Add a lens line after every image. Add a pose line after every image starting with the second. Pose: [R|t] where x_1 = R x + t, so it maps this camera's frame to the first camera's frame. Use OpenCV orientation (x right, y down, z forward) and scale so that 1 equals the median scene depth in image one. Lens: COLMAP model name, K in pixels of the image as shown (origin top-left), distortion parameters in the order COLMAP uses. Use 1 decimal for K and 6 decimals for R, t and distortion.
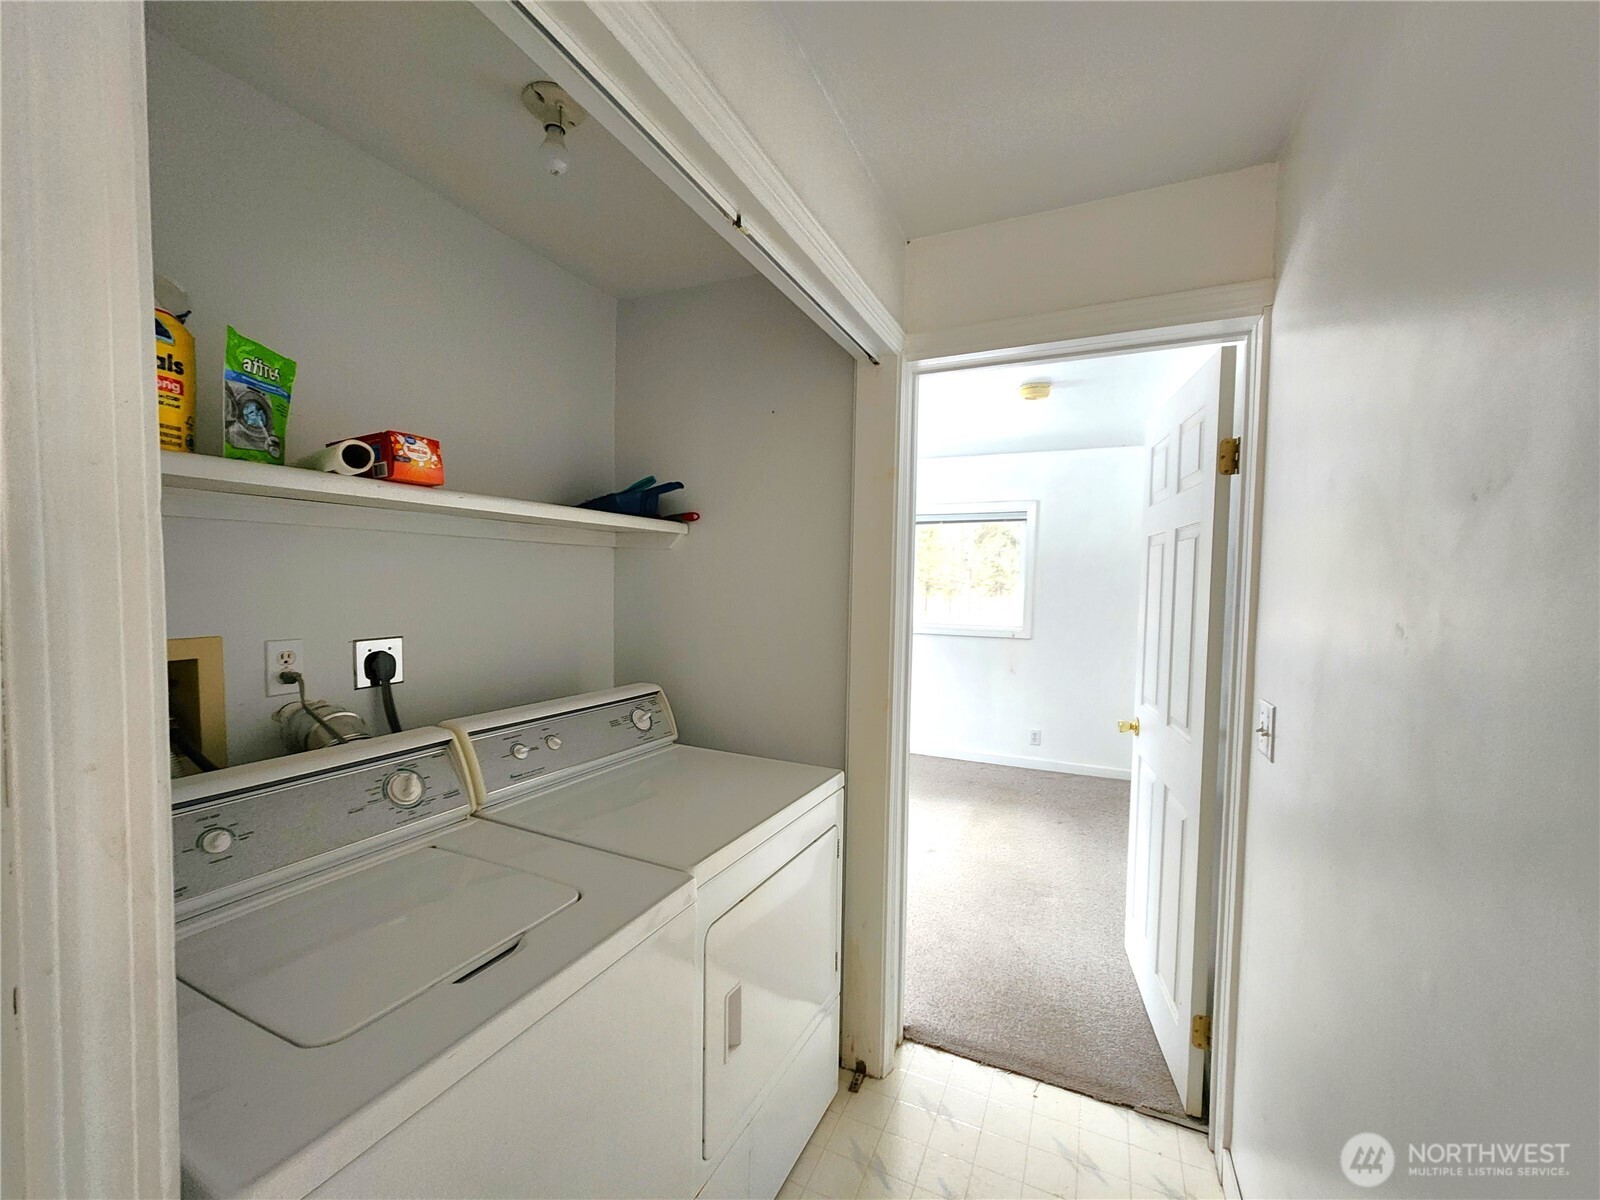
lens RADIAL K [[660.2, 0, 799.1], [0, 660.2, 605.8], [0, 0, 1]] dist [-0.001049, -0.000057]
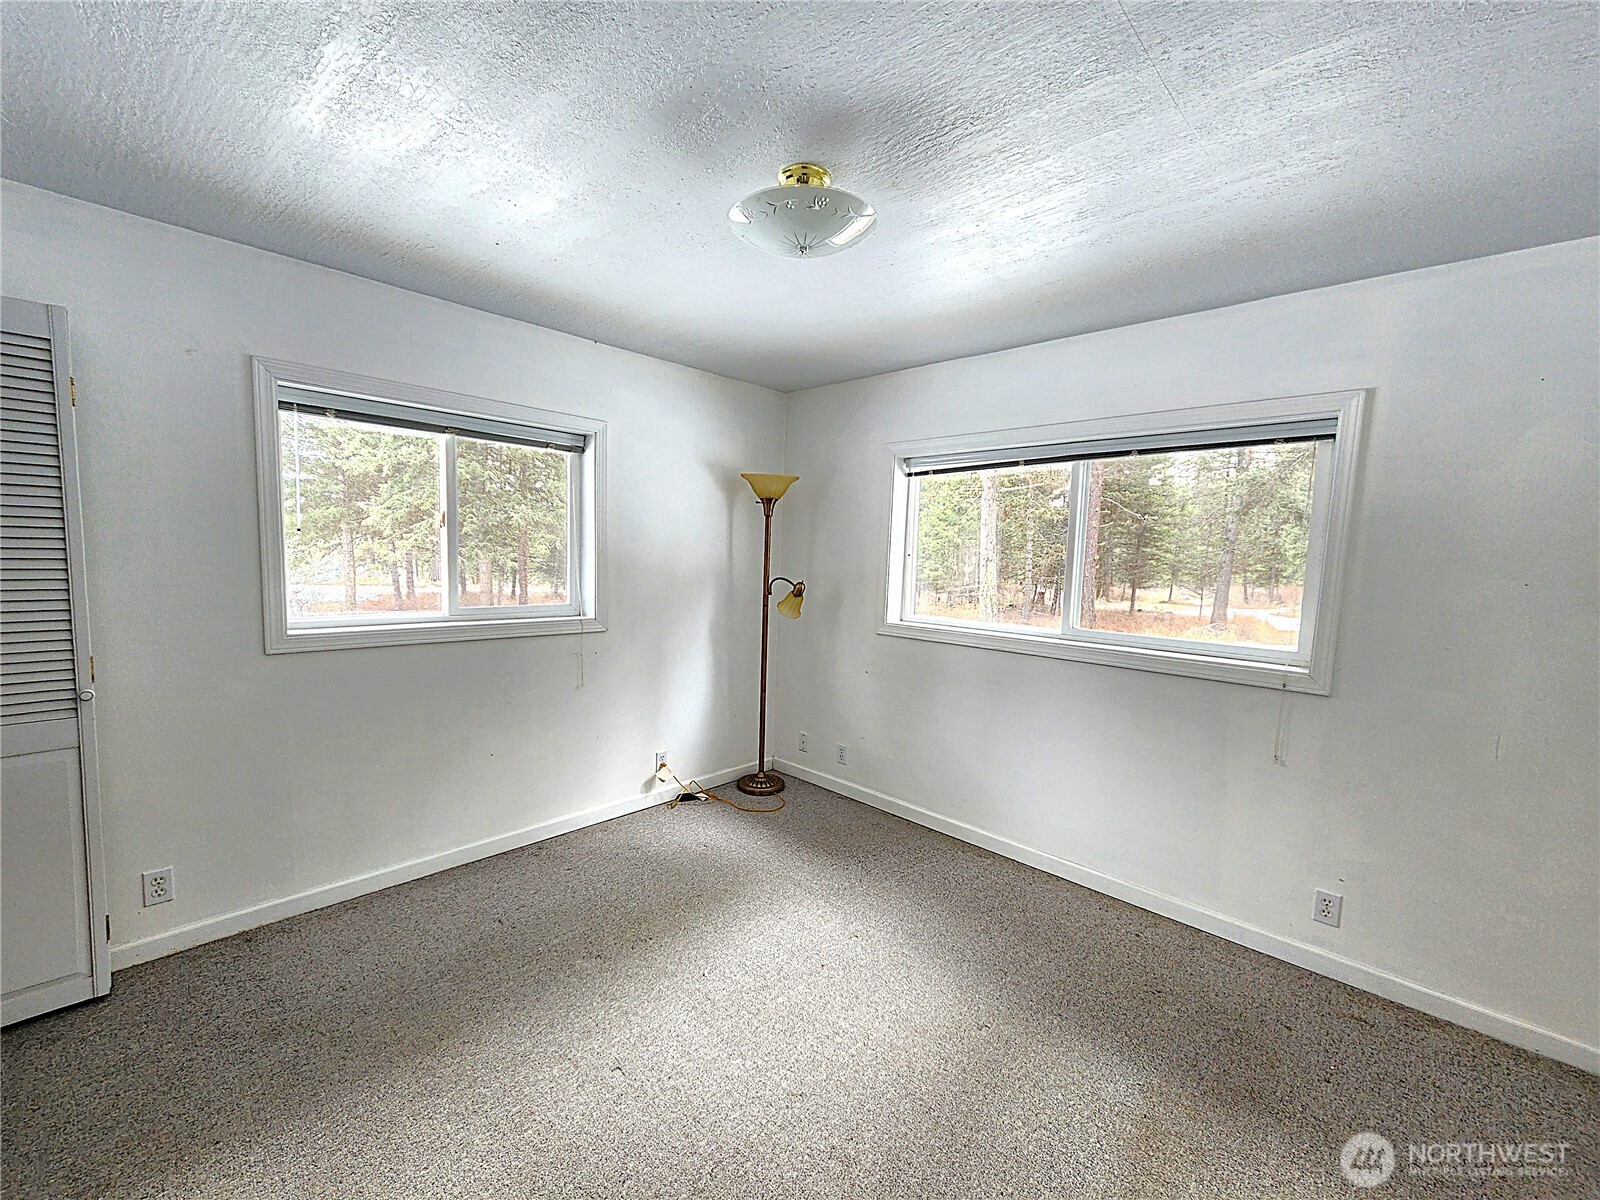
lens RADIAL K [[660.2, 0, 789.8], [0, 660.2, 621.3], [0, 0, 1]] dist [-0.001049, -0.000057]
pose [[0.942875, 0.037784, -0.330996, 0.146243], [-0.021014, 0.998314, 0.054101, -0.019644], [0.332483, -0.044056, 0.942080, 0.443576]]
